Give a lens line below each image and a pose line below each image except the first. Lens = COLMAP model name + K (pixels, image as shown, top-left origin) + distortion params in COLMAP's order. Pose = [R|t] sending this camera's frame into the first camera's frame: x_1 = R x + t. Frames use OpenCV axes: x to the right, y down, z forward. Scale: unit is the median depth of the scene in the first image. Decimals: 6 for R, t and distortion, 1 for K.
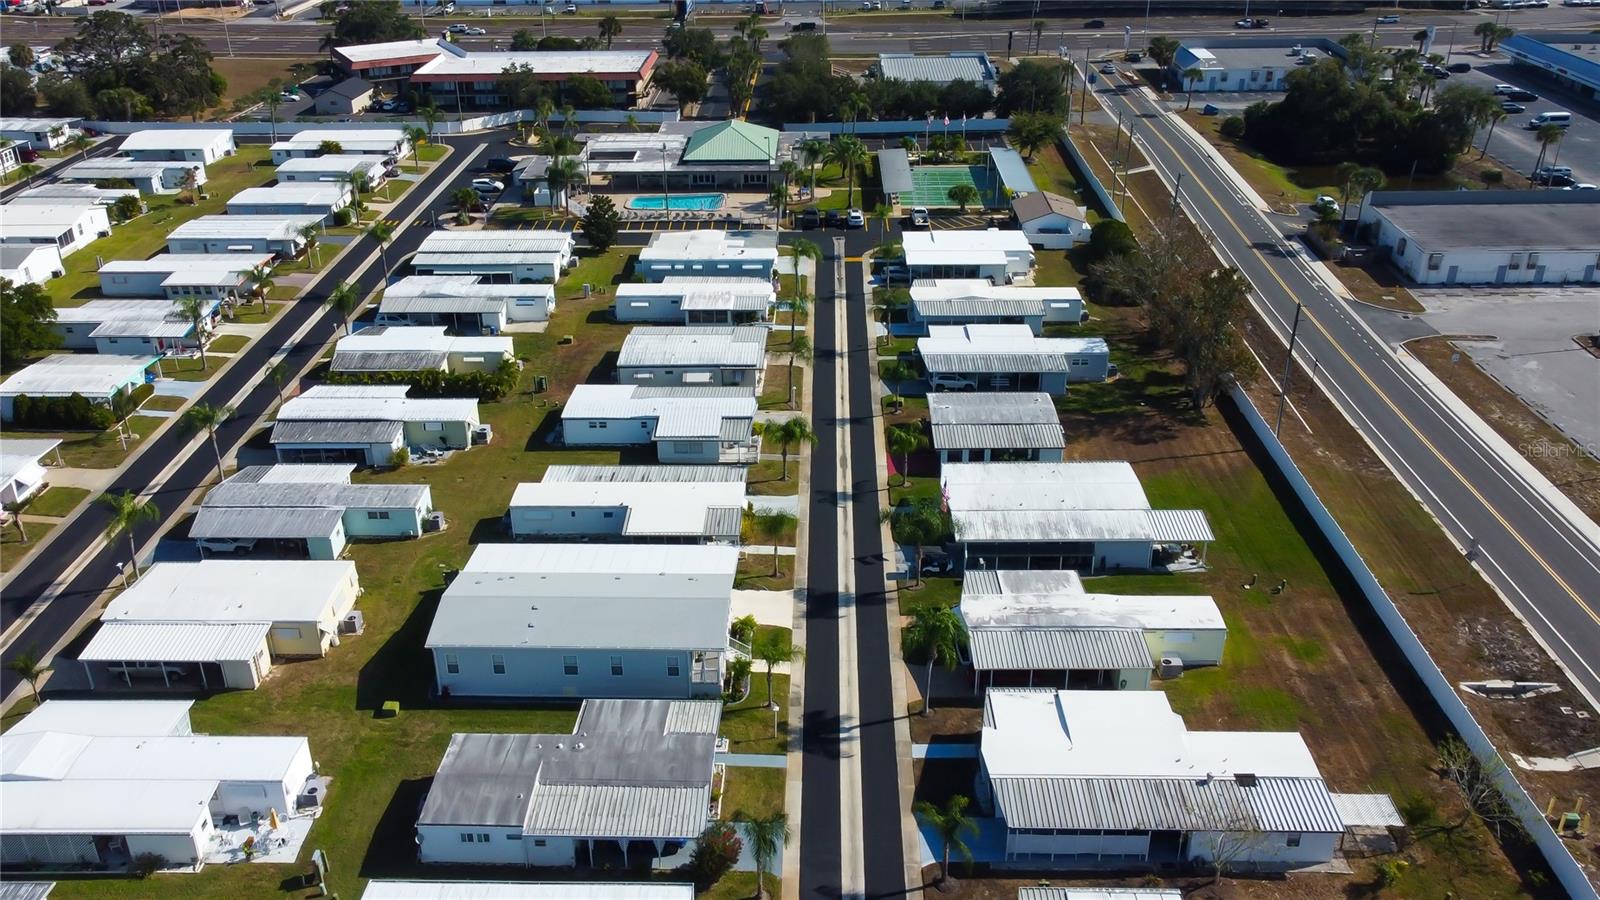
lens RADIAL K [[1338.9, 0, 781.6], [0, 1338.9, 452.7], [0, 0, 1]] dist [-0.006827, 0.053665]
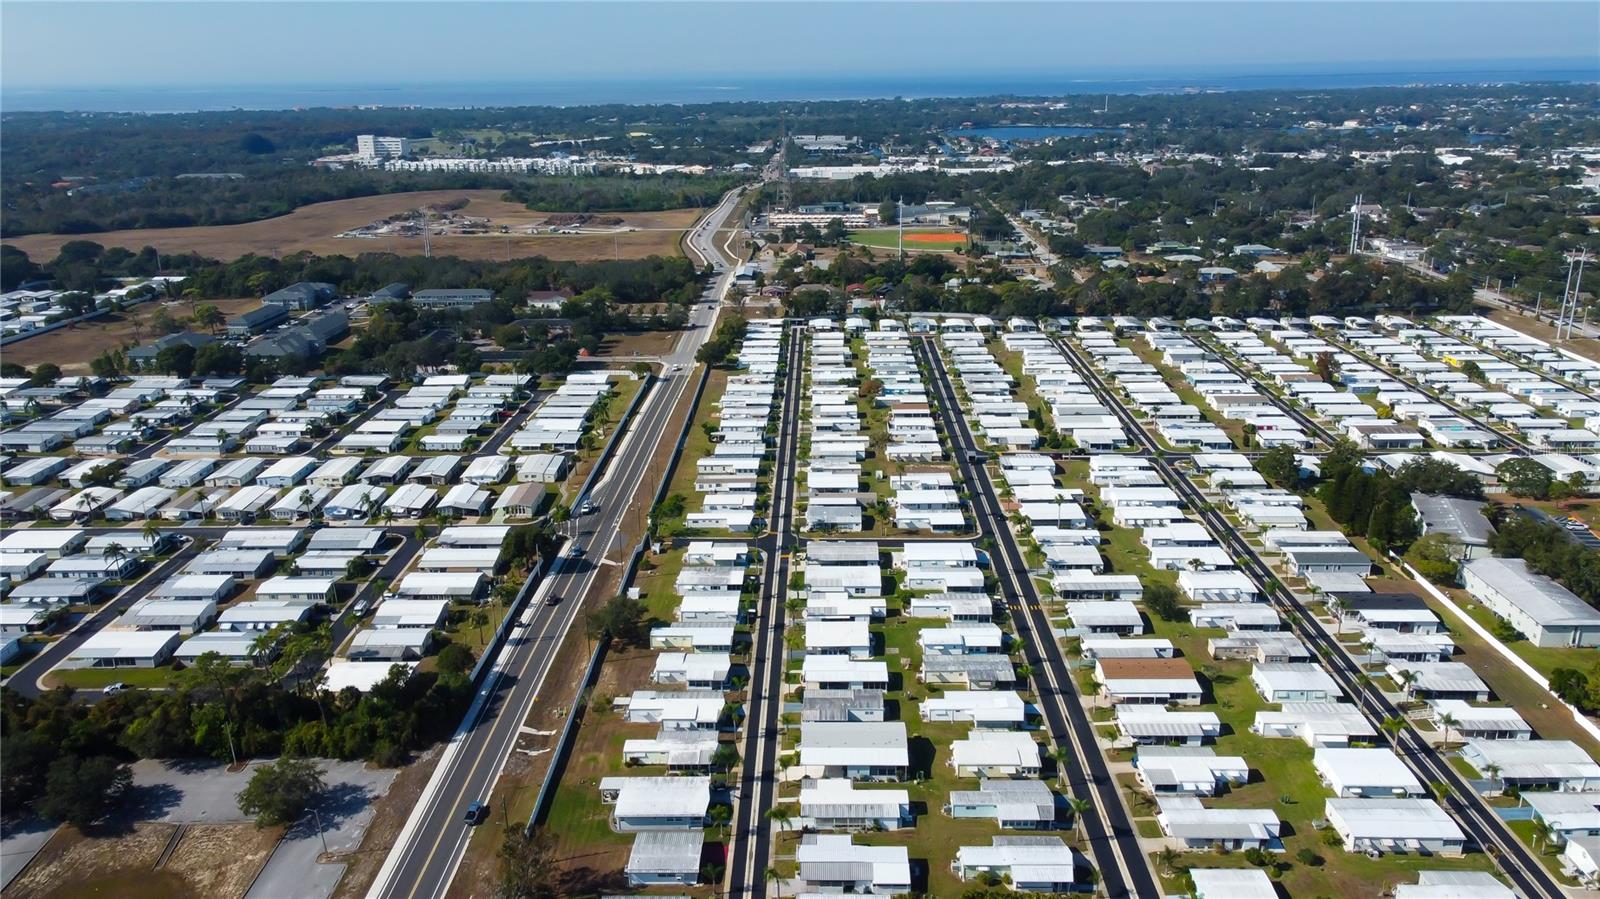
lens RADIAL K [[1215.9, 0, 800.0], [0, 1215.9, 449.5], [0, 0, 1]] dist [0.005718, 0.035691]
pose [[-0.999538, 0.029839, -0.005758, -0.024429], [0.017448, 0.718600, 0.695204, -1.338508], [0.024882, 0.694783, -0.718789, 1.555540]]
